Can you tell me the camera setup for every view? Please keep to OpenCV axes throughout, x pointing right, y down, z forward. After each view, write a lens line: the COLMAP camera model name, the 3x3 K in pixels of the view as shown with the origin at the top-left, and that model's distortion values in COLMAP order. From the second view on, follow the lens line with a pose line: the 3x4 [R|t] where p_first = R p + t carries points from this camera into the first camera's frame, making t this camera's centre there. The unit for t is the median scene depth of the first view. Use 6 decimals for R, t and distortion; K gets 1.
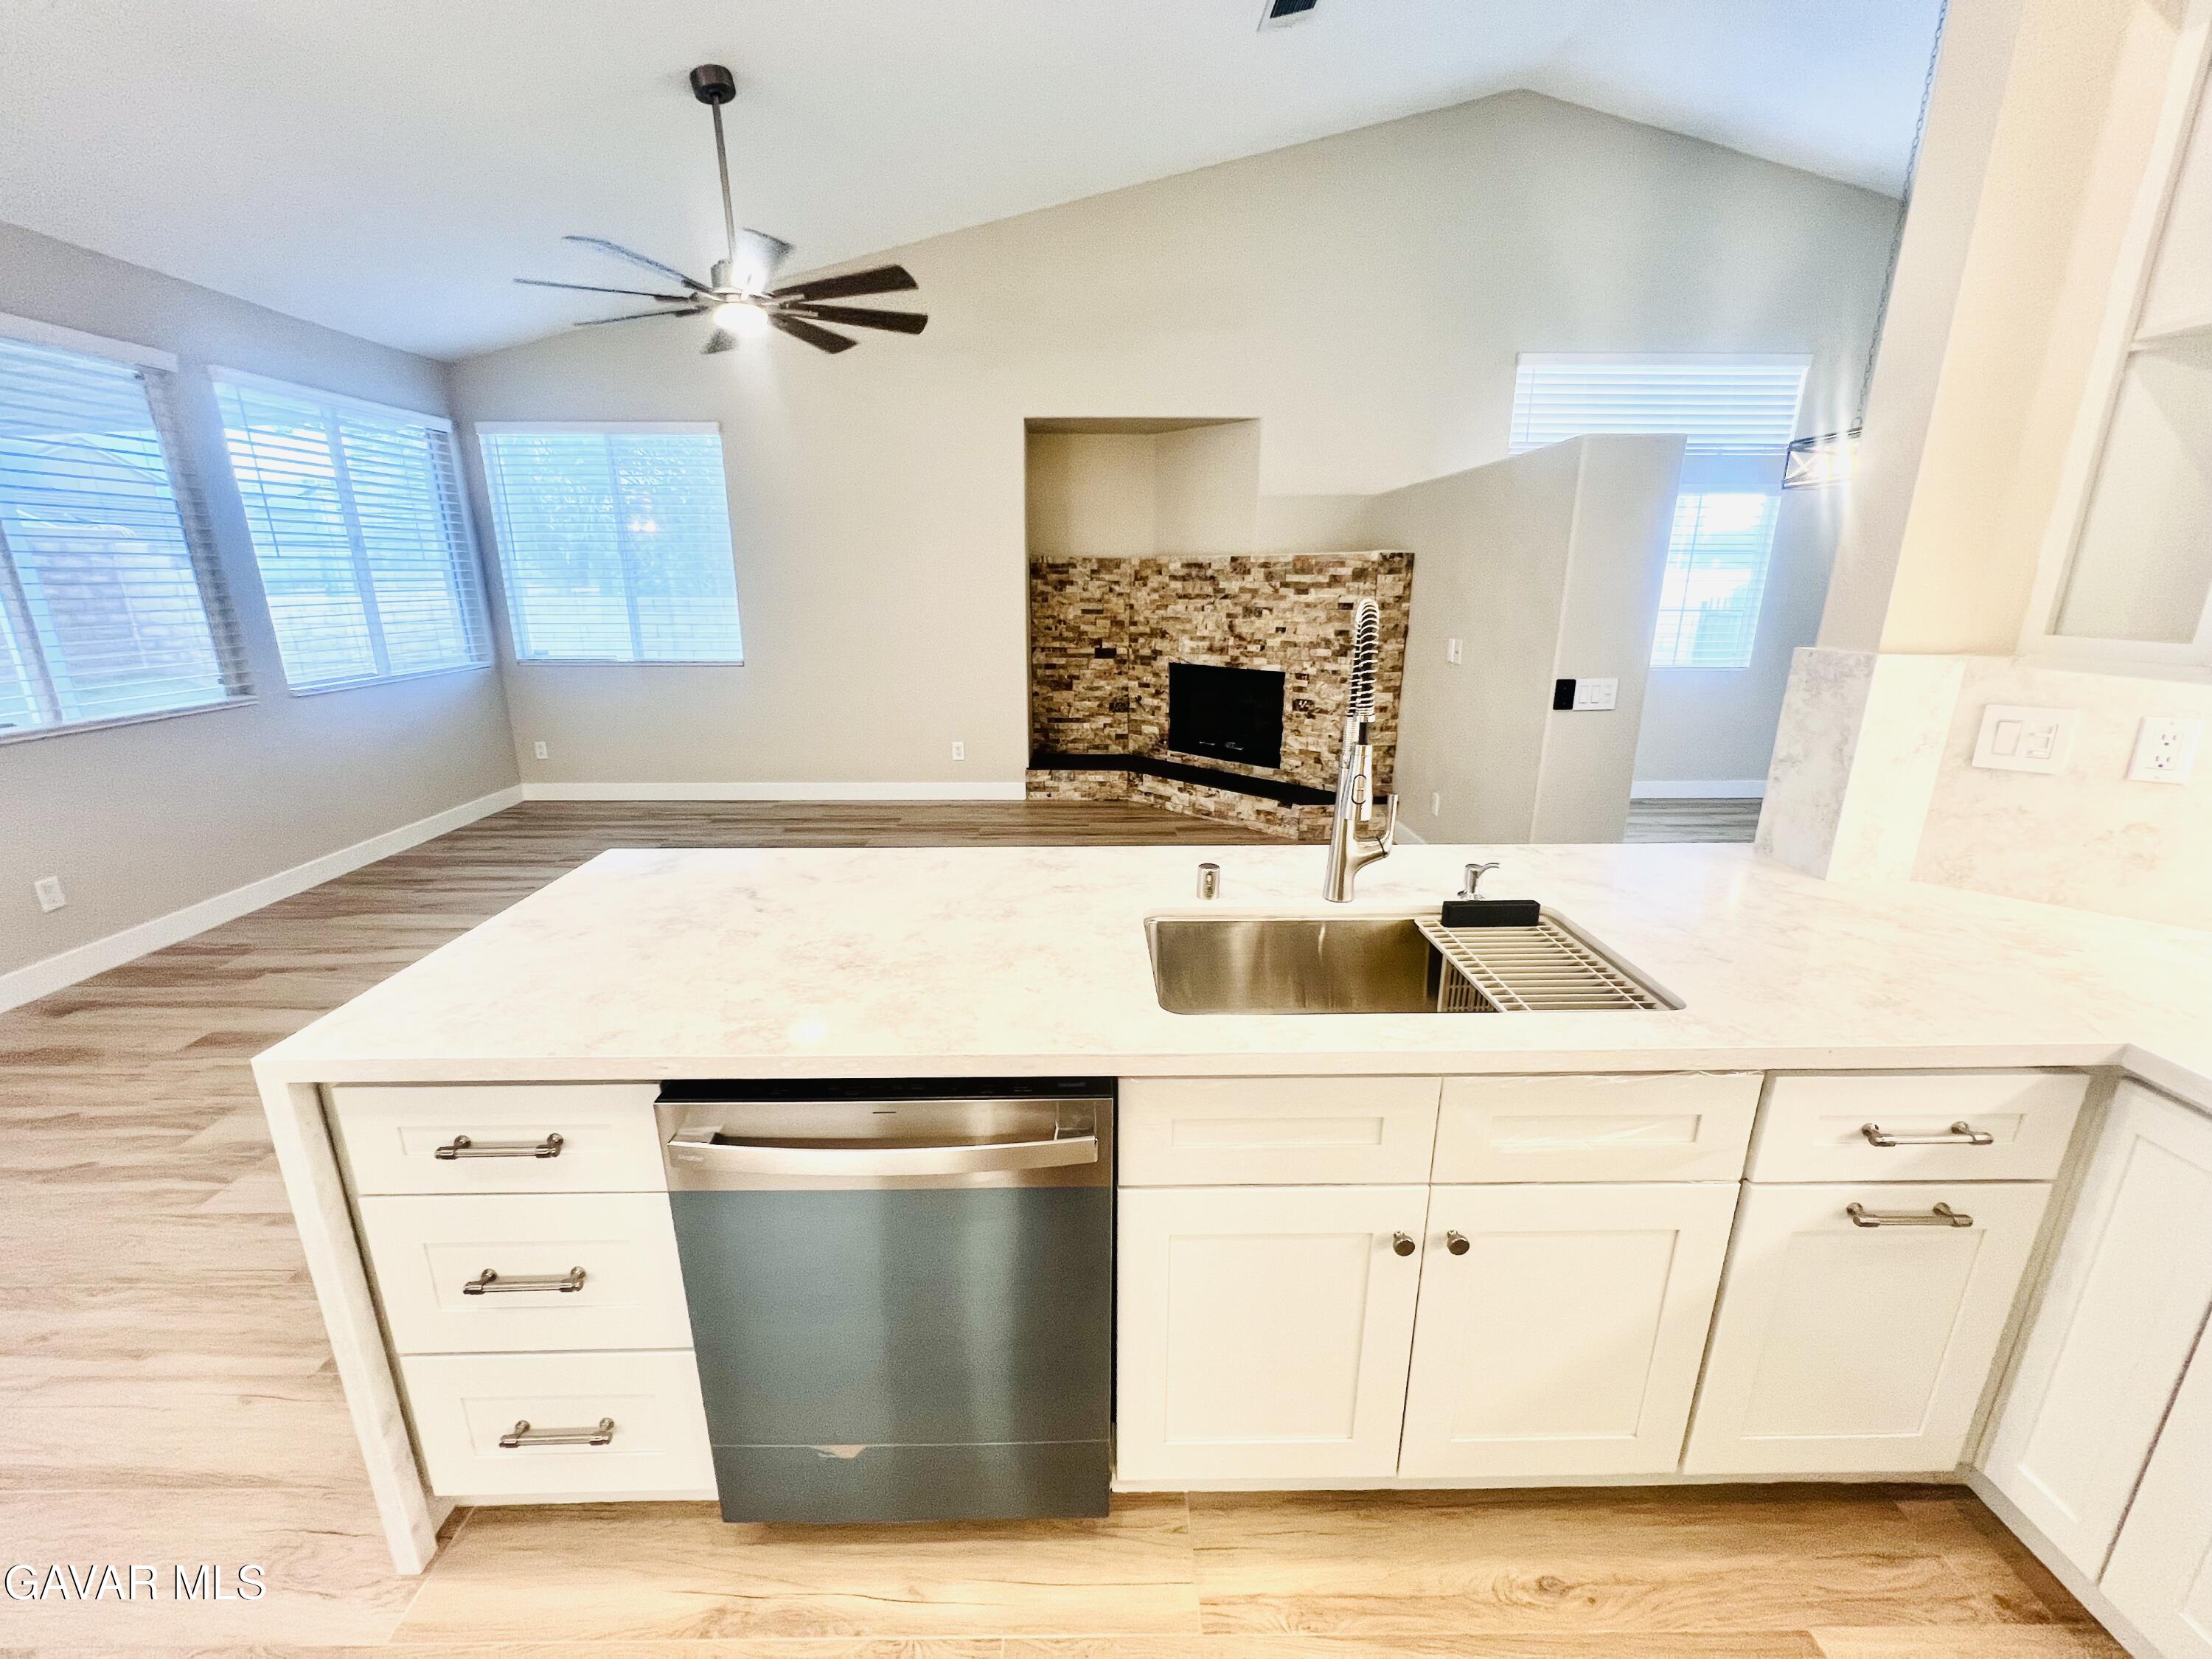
lens RADIAL K [[892.1, 0, 1101.5], [0, 892.1, 821.4], [0, 0, 1]] dist [-0.007381, -0.000144]
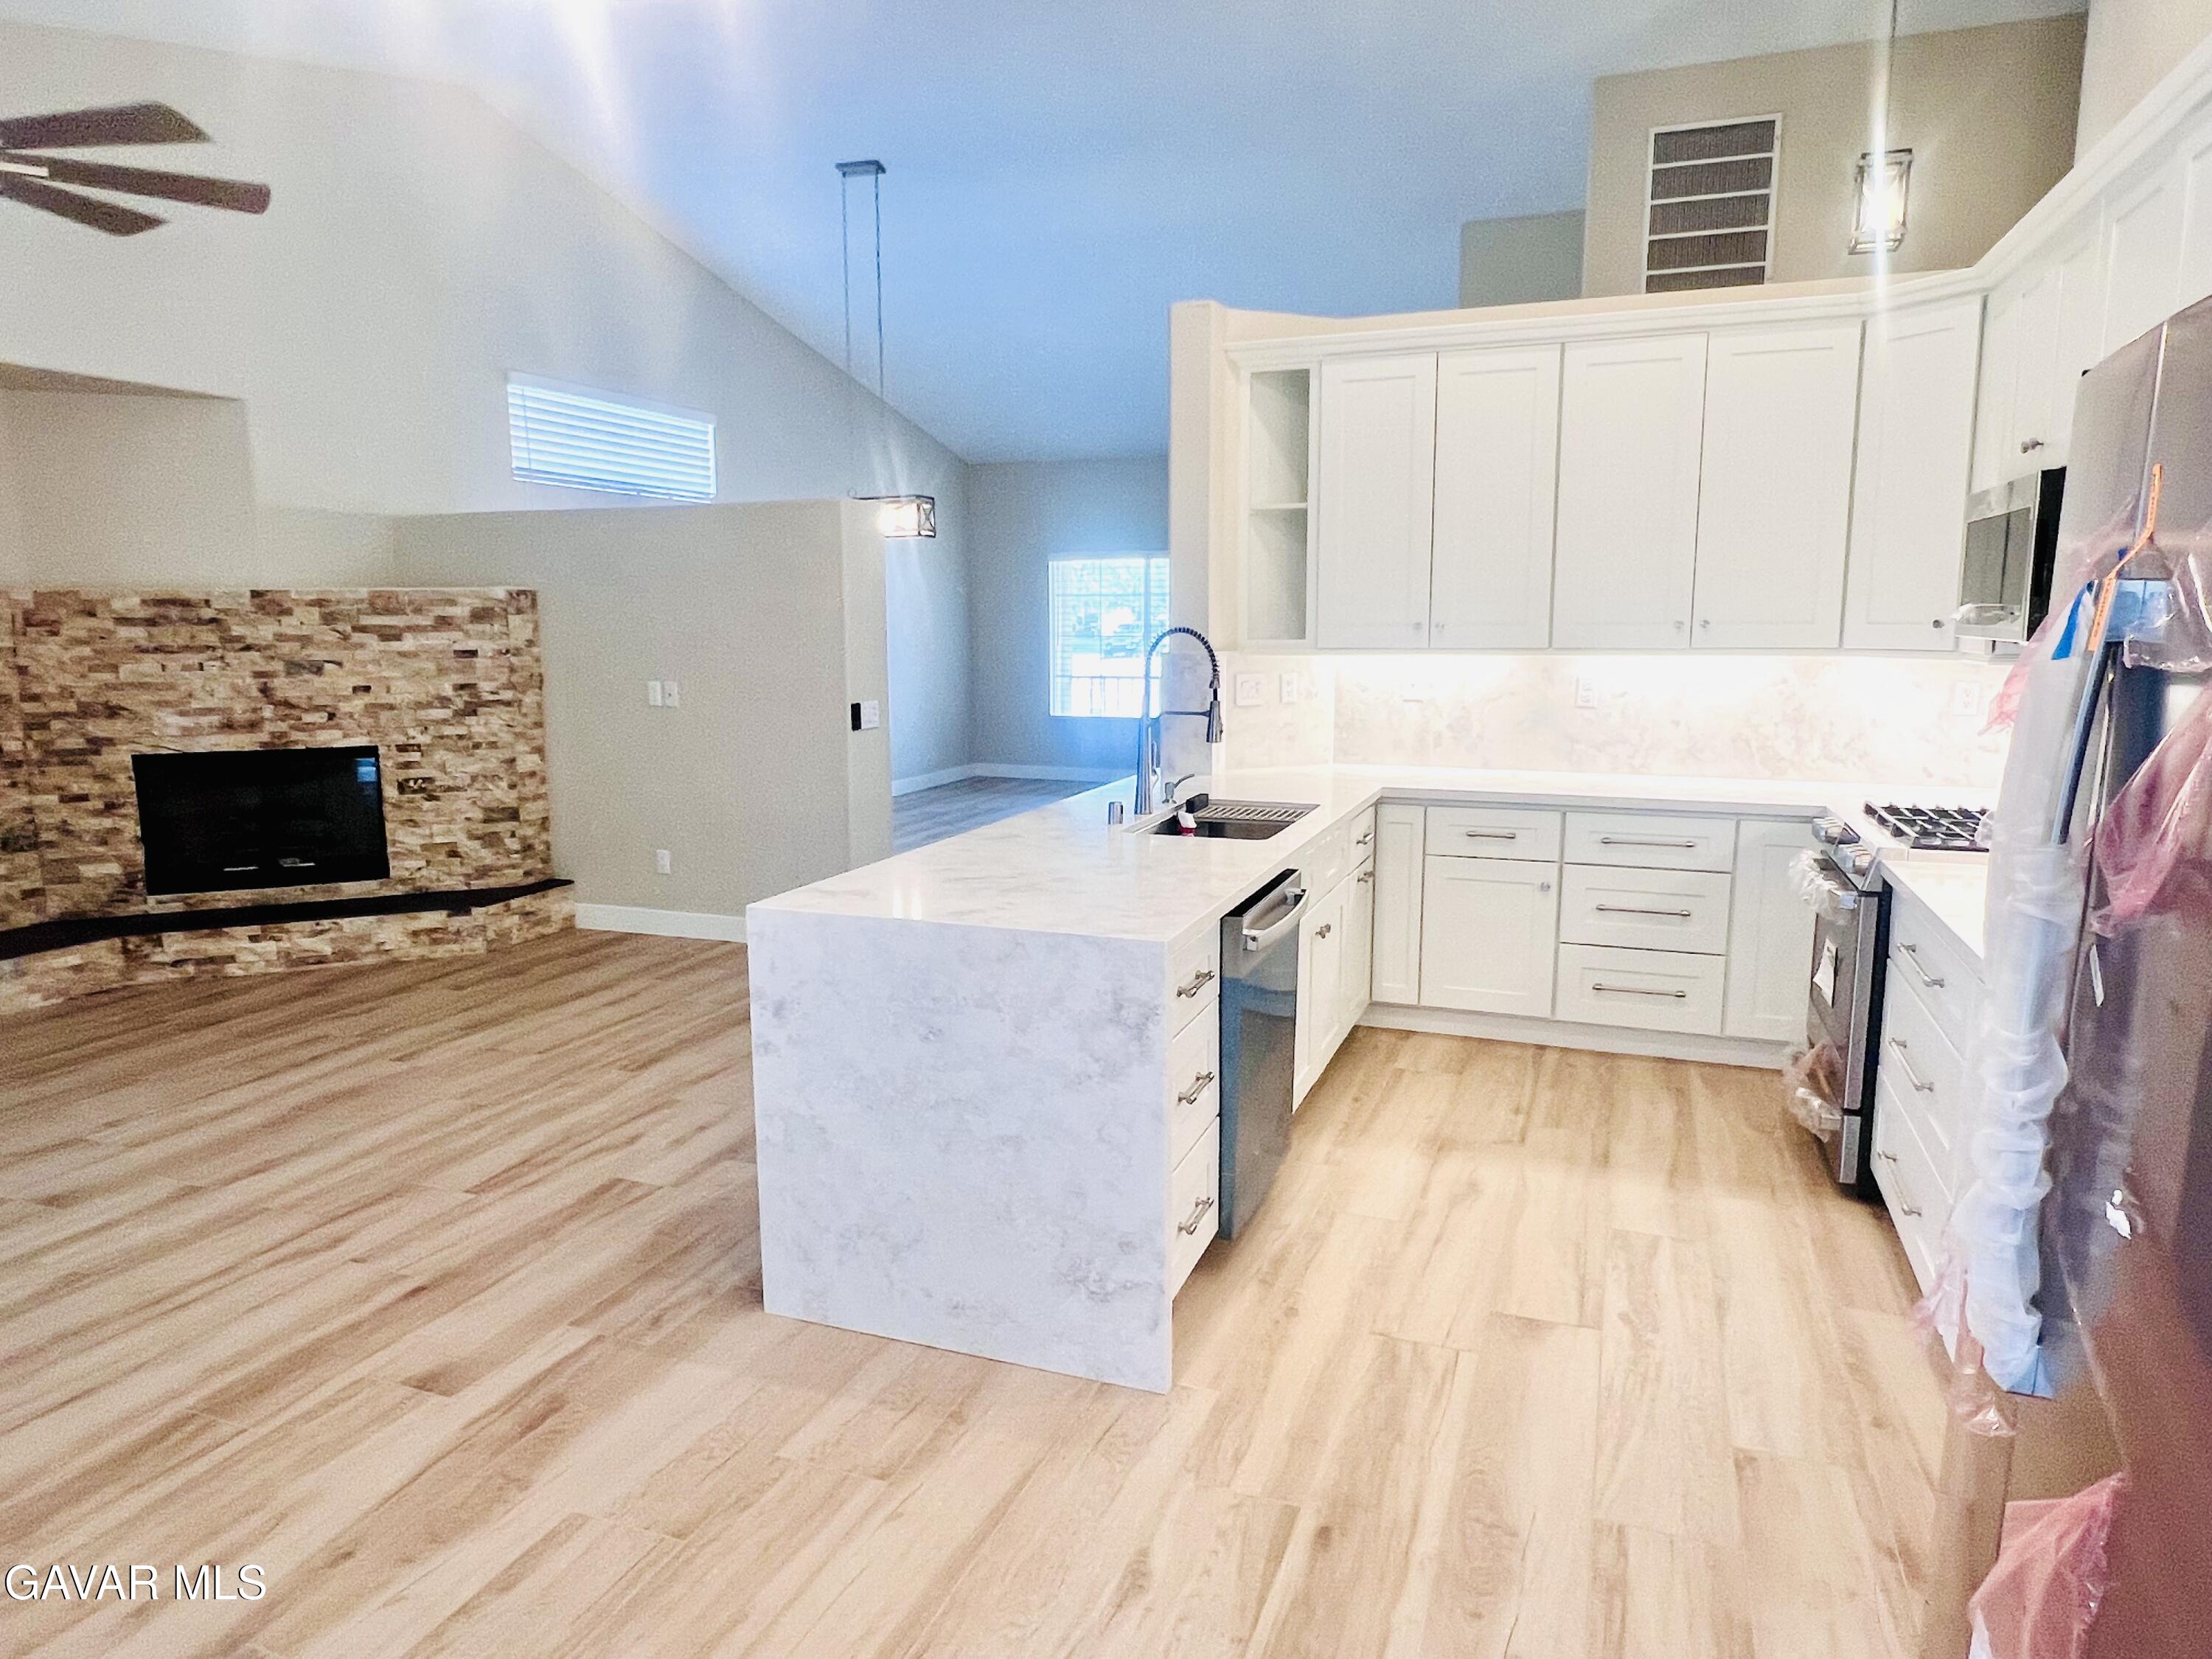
lens RADIAL K [[1387.5, 0, 1098.0], [0, 1387.5, 831.4], [0, 0, 1]] dist [-0.005233, -0.000320]
pose [[0.360108, -0.143154, 0.921862, -0.630144], [0.251818, 0.966393, 0.051701, -0.008884], [-0.898282, 0.213523, 0.384054, 0.045544]]
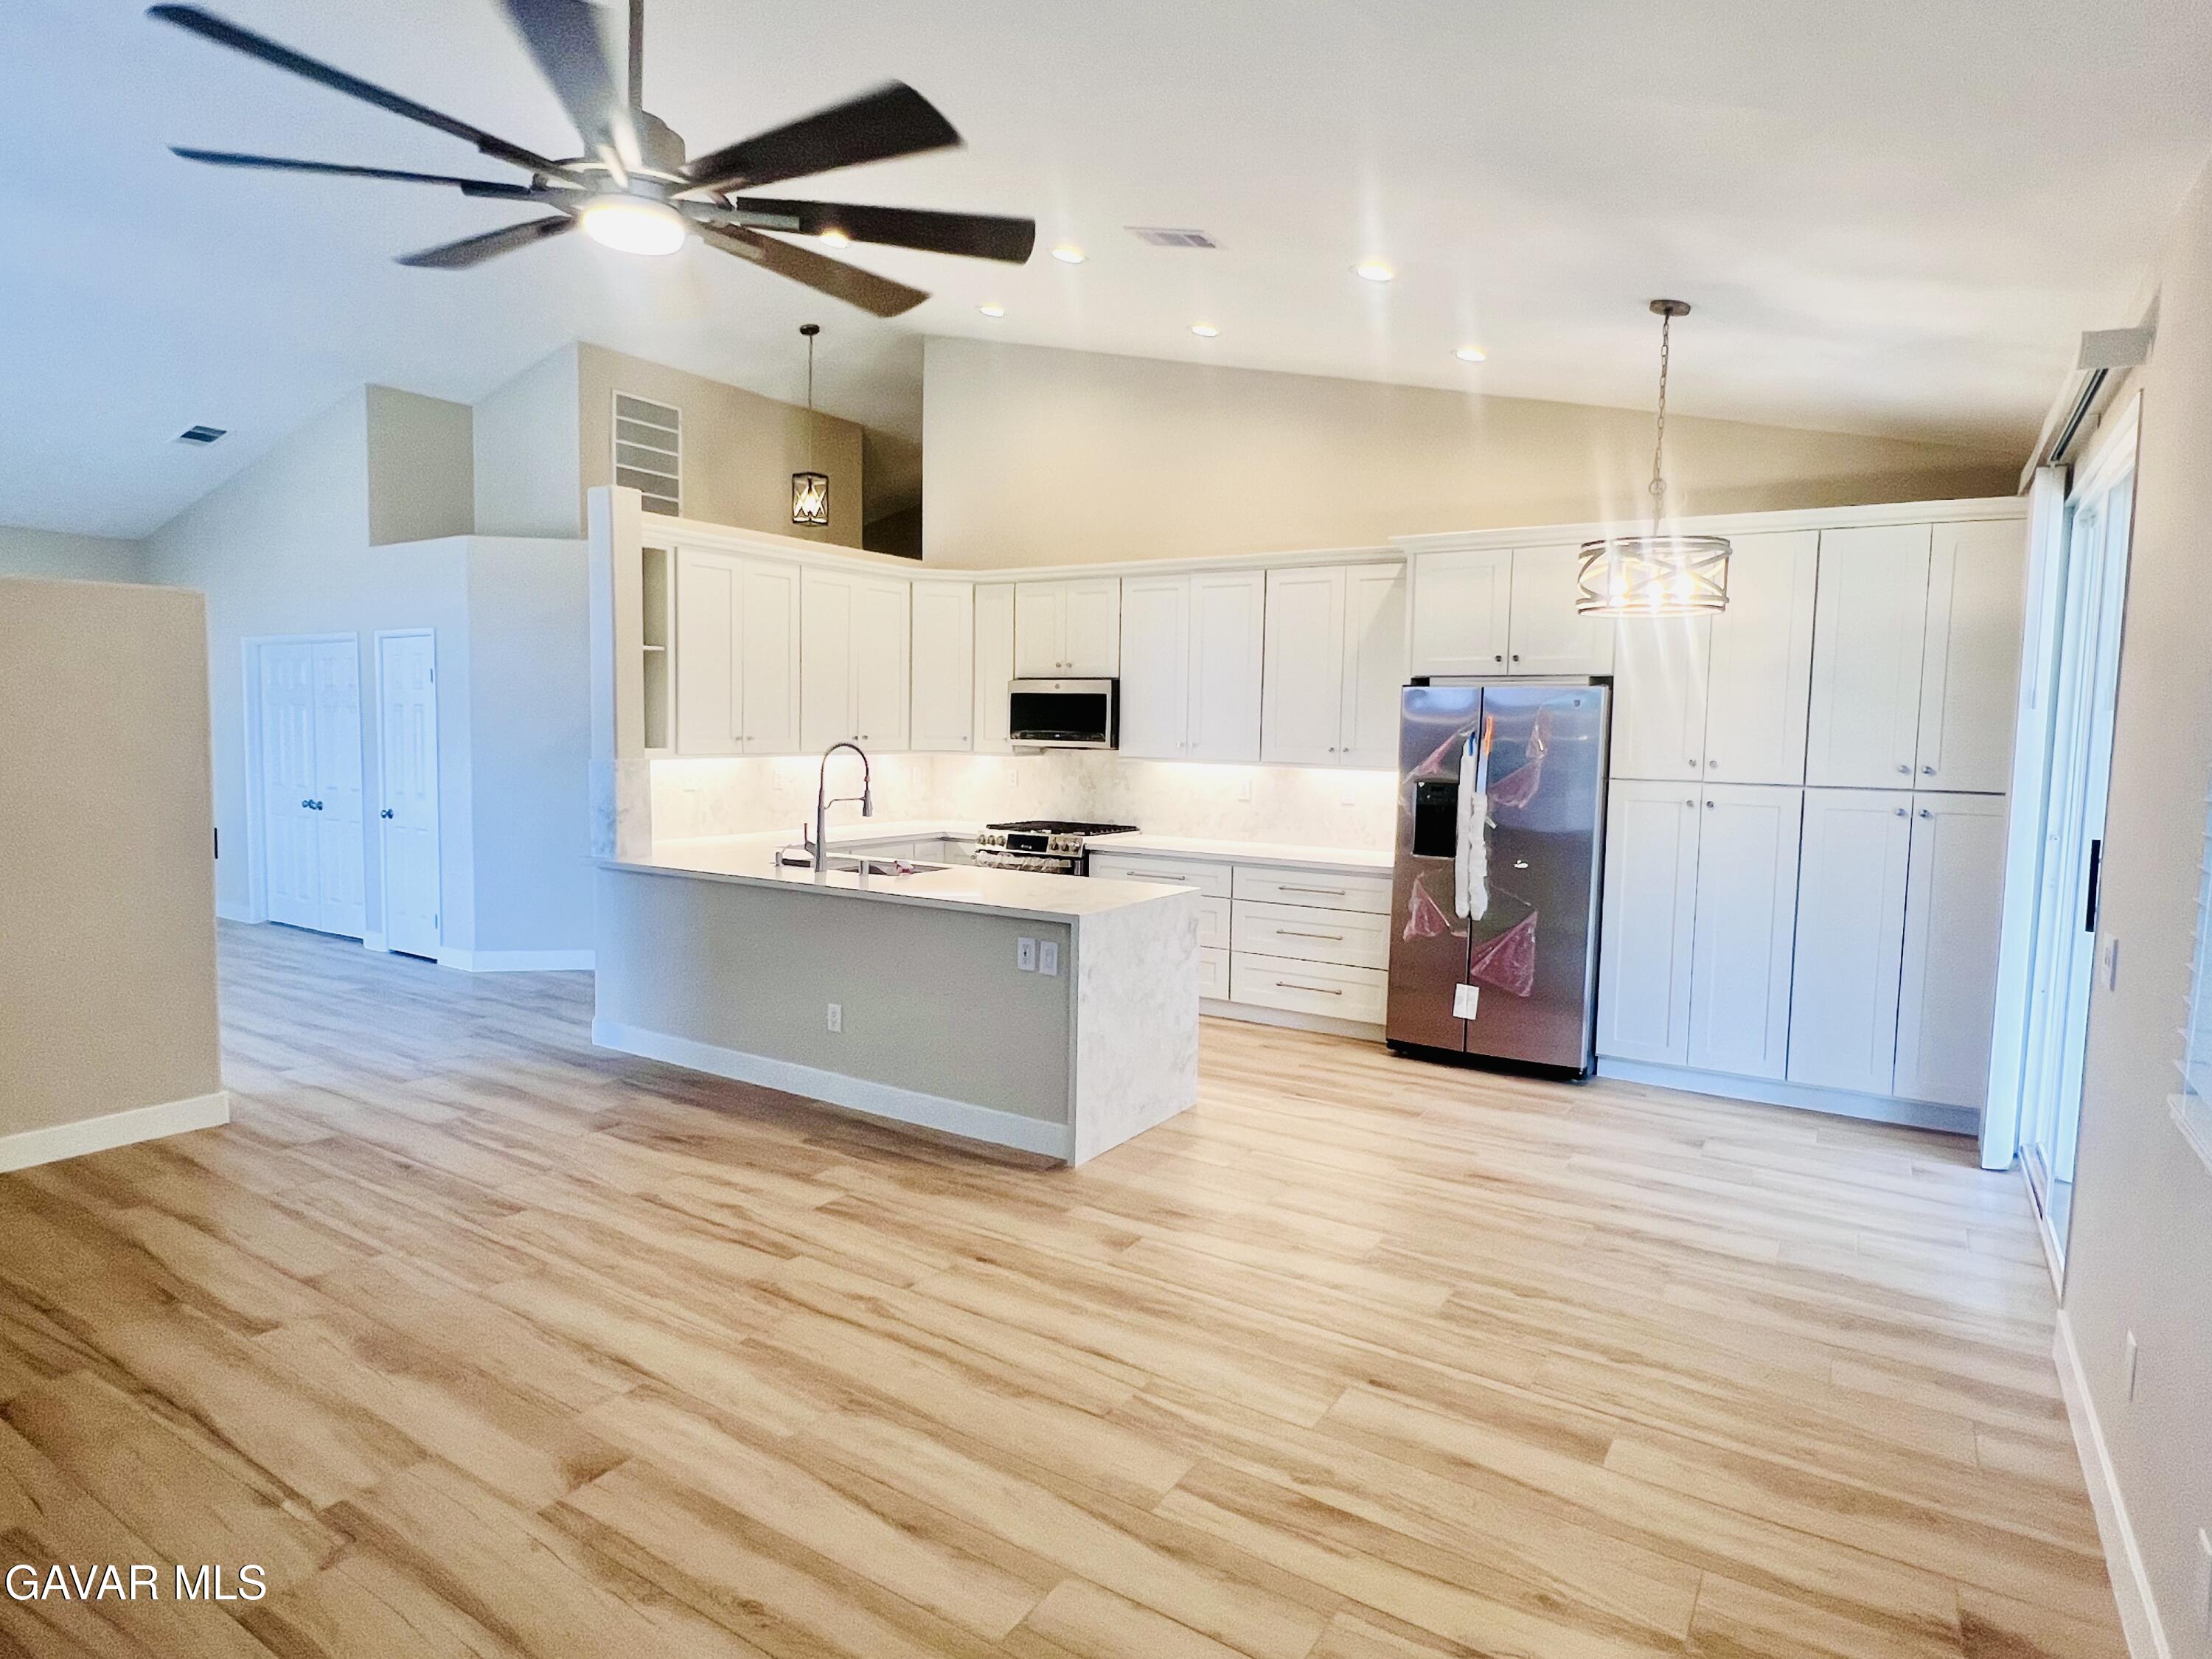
lens RADIAL K [[1222.5, 0, 1101.0], [0, 1222.5, 827.4], [0, 0, 1]] dist [-0.004850, -0.000651]
pose [[-0.837614, -0.058664, 0.543103, -0.625779], [0.130911, 0.943688, 0.303834, -0.347655], [-0.530344, 0.325594, -0.782767, 1.207050]]
